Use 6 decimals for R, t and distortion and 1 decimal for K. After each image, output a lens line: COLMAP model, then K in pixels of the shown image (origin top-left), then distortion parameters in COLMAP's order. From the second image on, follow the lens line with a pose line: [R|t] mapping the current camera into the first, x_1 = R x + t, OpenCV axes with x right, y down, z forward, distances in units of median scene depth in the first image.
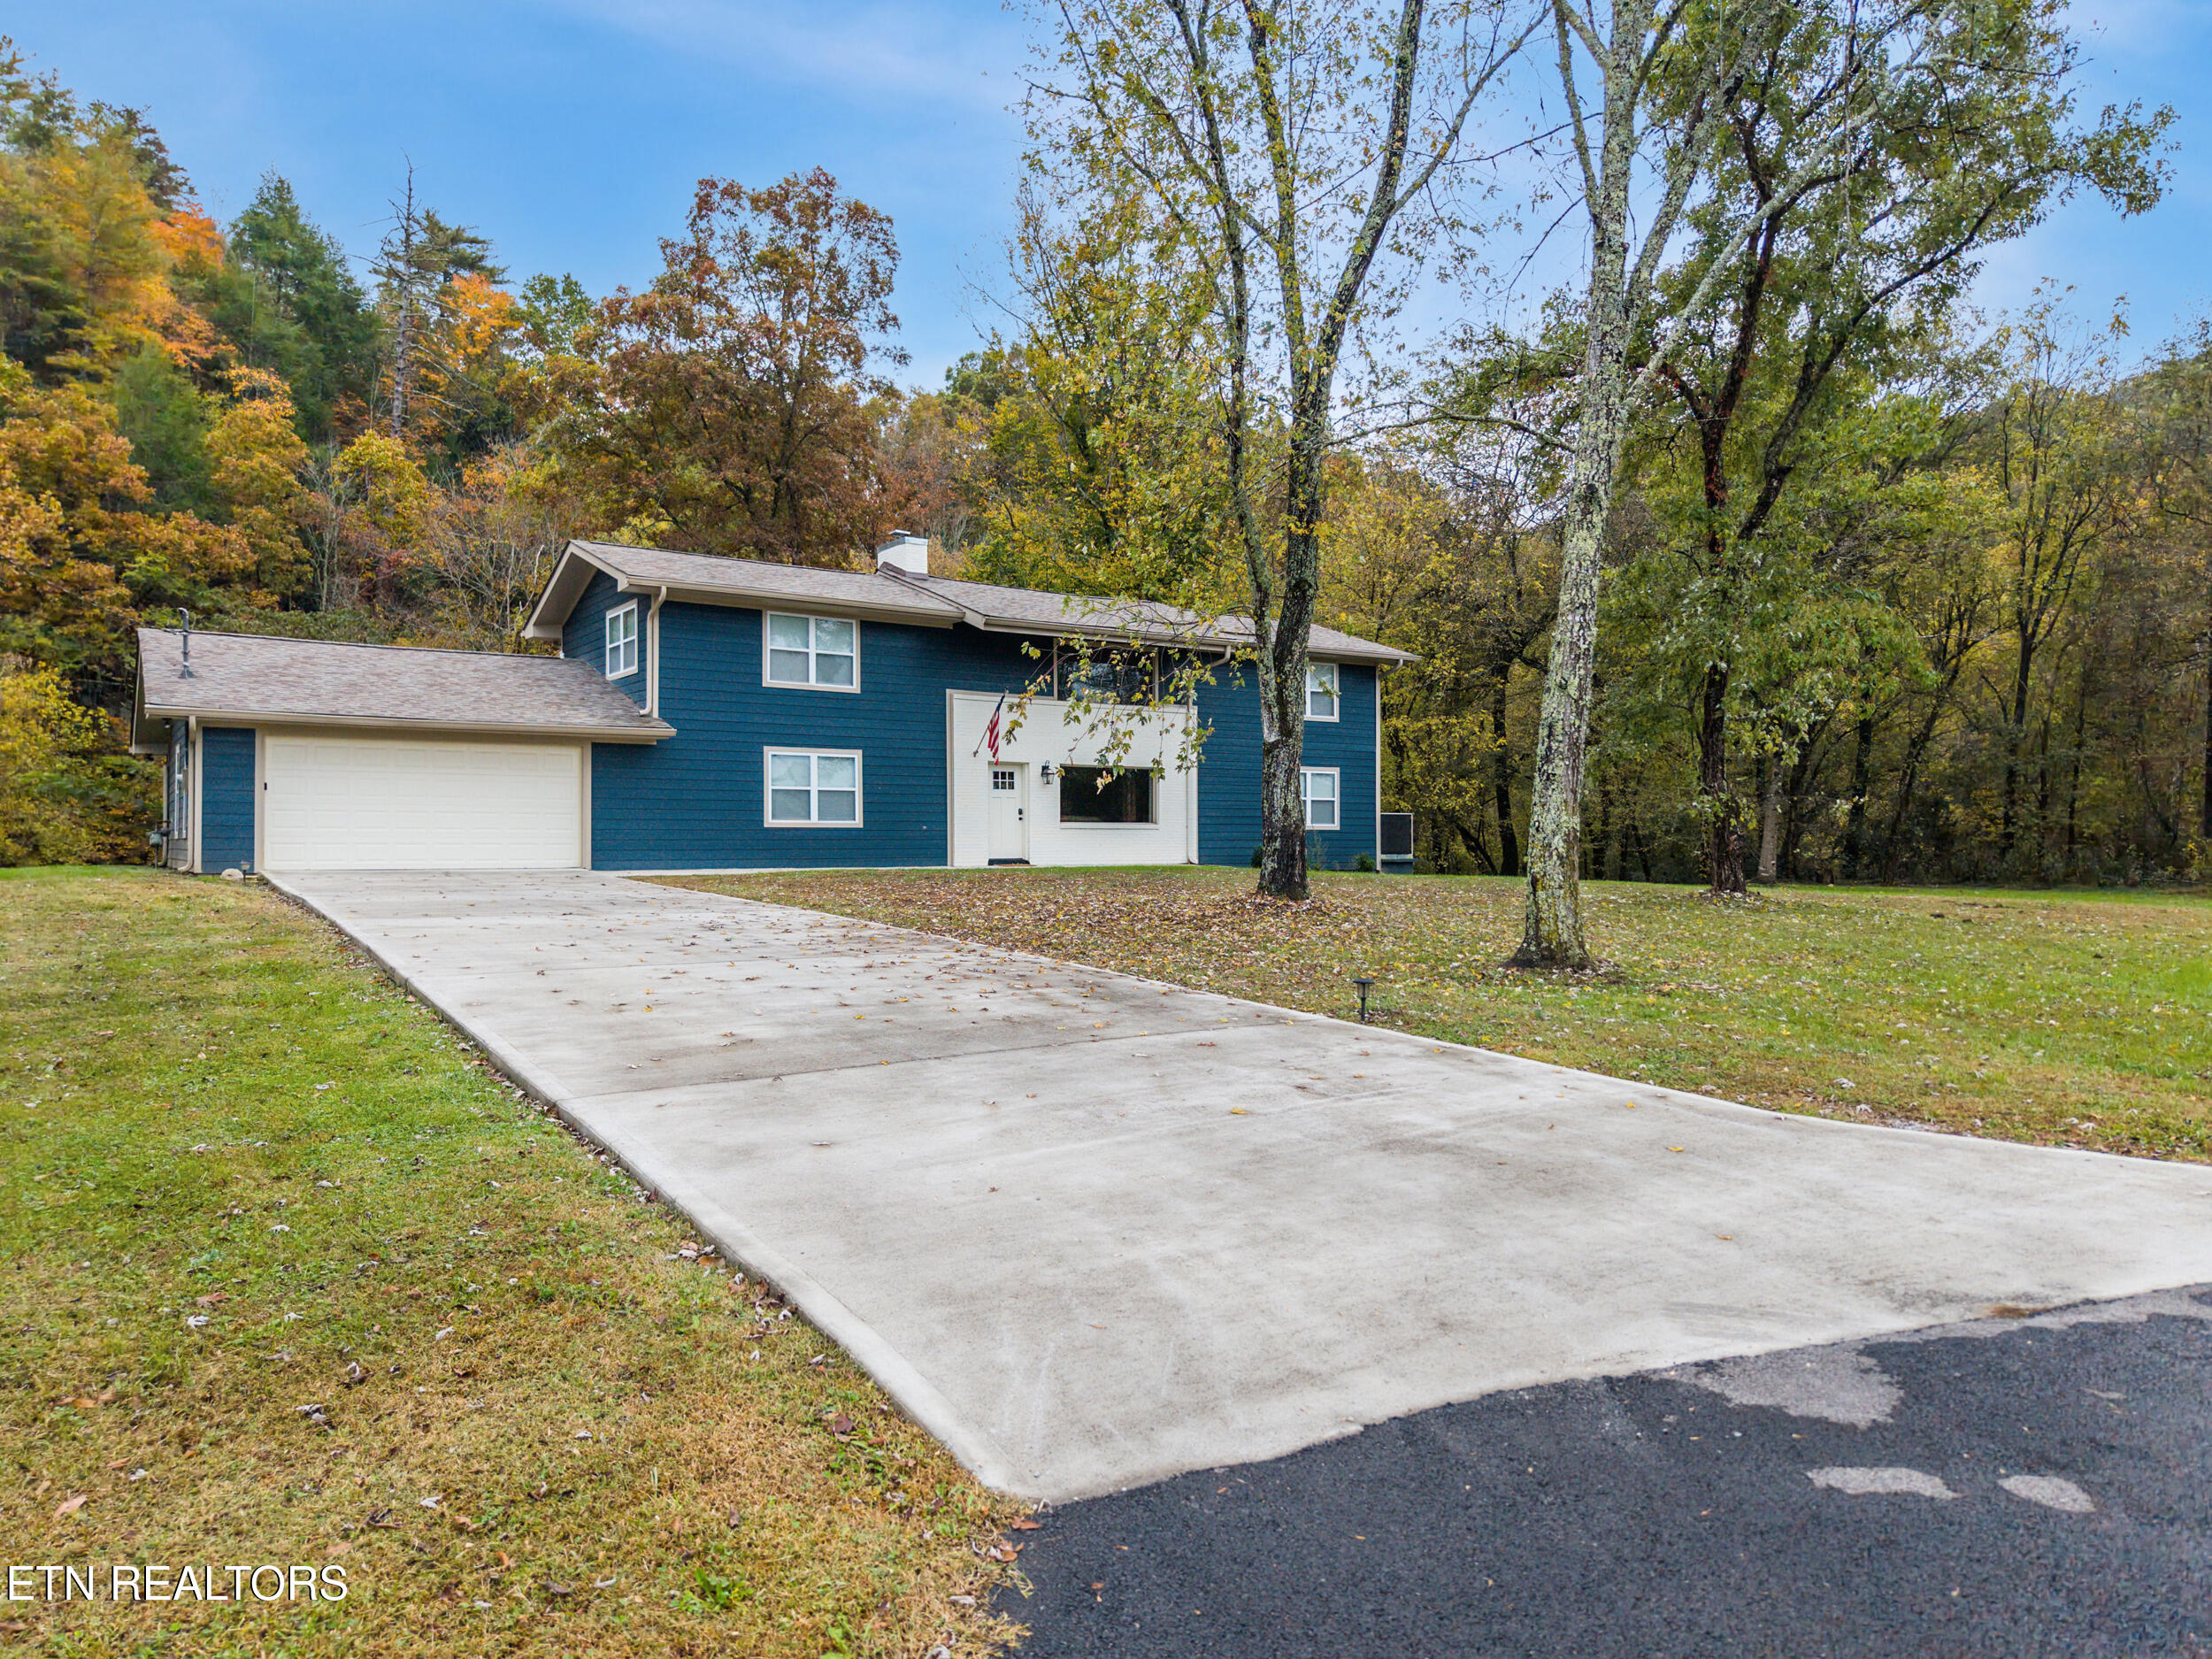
lens RADIAL K [[1517.8, 0, 1106.0], [0, 1517.8, 829.5], [0, 0, 1]] dist [0.106886, -0.209359]
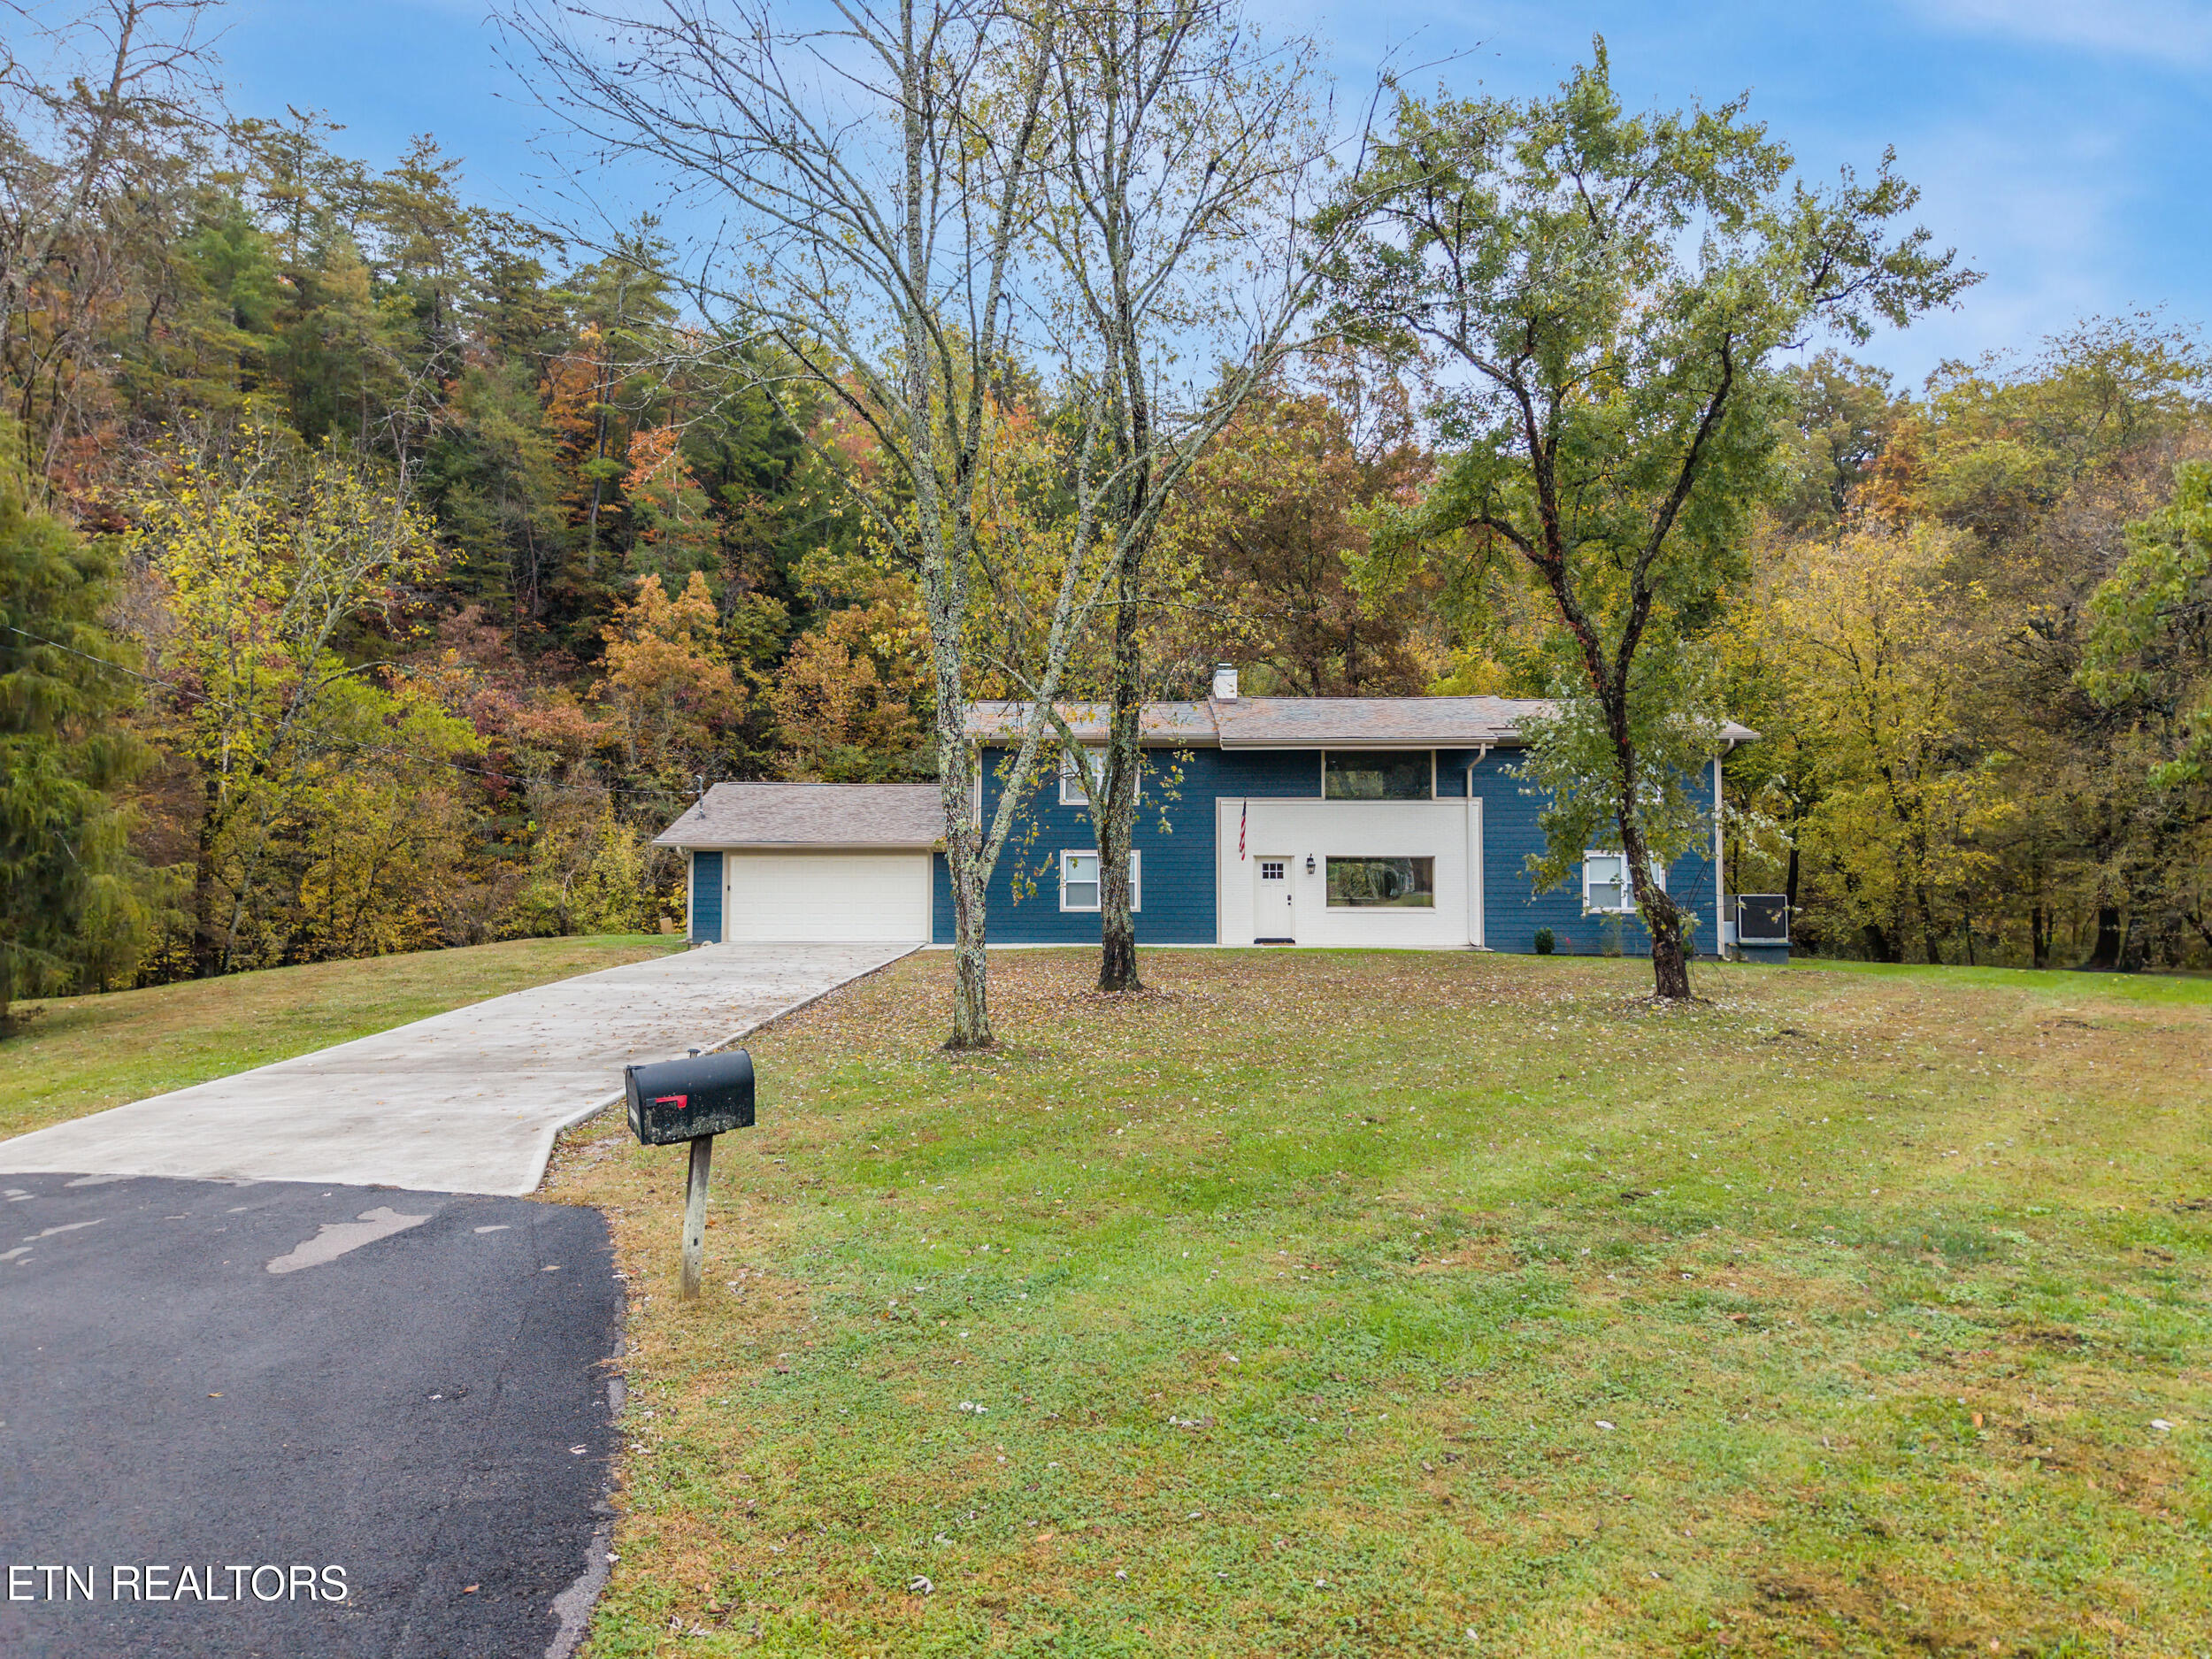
lens RADIAL K [[1517.8, 0, 1106.0], [0, 1517.8, 829.5], [0, 0, 1]] dist [0.106886, -0.209359]
pose [[0.809949, -0.019091, -0.586189, 0.517671], [0.004726, 0.999650, -0.026027, -0.034620], [0.586481, 0.018310, 0.809756, -0.028017]]
